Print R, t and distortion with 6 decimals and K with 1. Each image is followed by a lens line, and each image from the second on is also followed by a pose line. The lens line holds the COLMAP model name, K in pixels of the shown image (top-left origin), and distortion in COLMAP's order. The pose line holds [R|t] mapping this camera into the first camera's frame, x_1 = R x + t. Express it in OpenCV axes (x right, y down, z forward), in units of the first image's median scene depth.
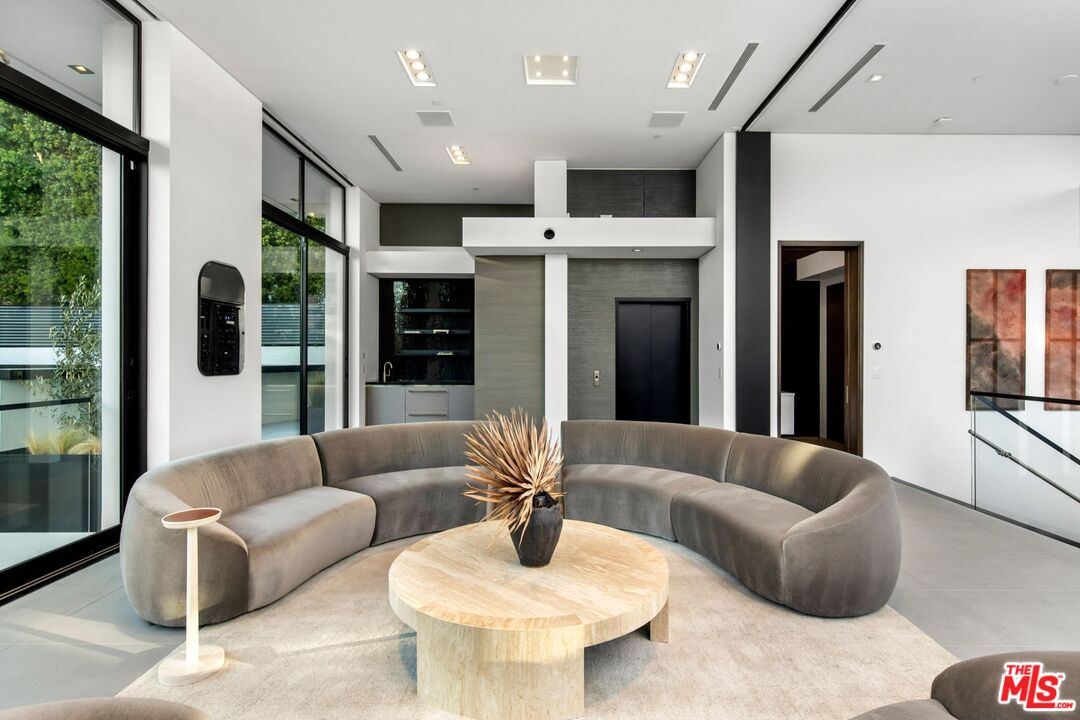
lens RADIAL K [[527.3, 0, 559.1], [0, 527.3, 353.7], [0, 0, 1]] dist [-0.000601, 0.000165]
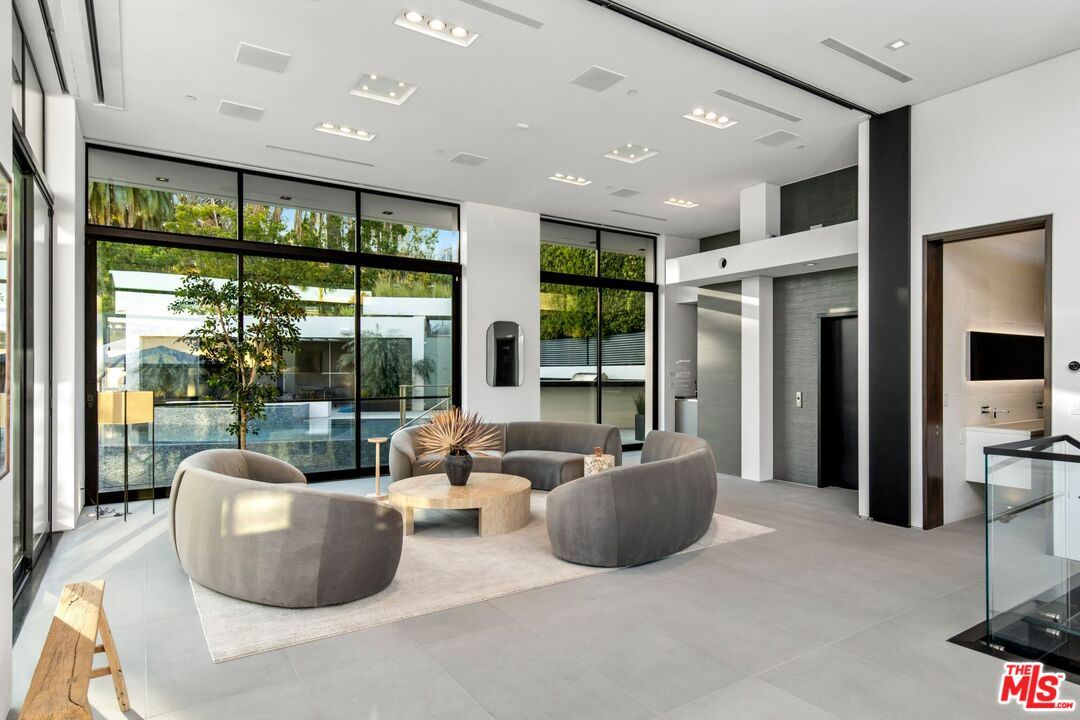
lens RADIAL K [[618.4, 0, 540.0], [0, 618.4, 360.0], [0, 0, 1]] dist [-0.000035, -0.000121]
pose [[0.540822, -0.012676, -0.841042, 0.802101], [0.000634, 0.999892, -0.014662, -0.010389], [0.841137, 0.007396, 0.540772, 0.002566]]
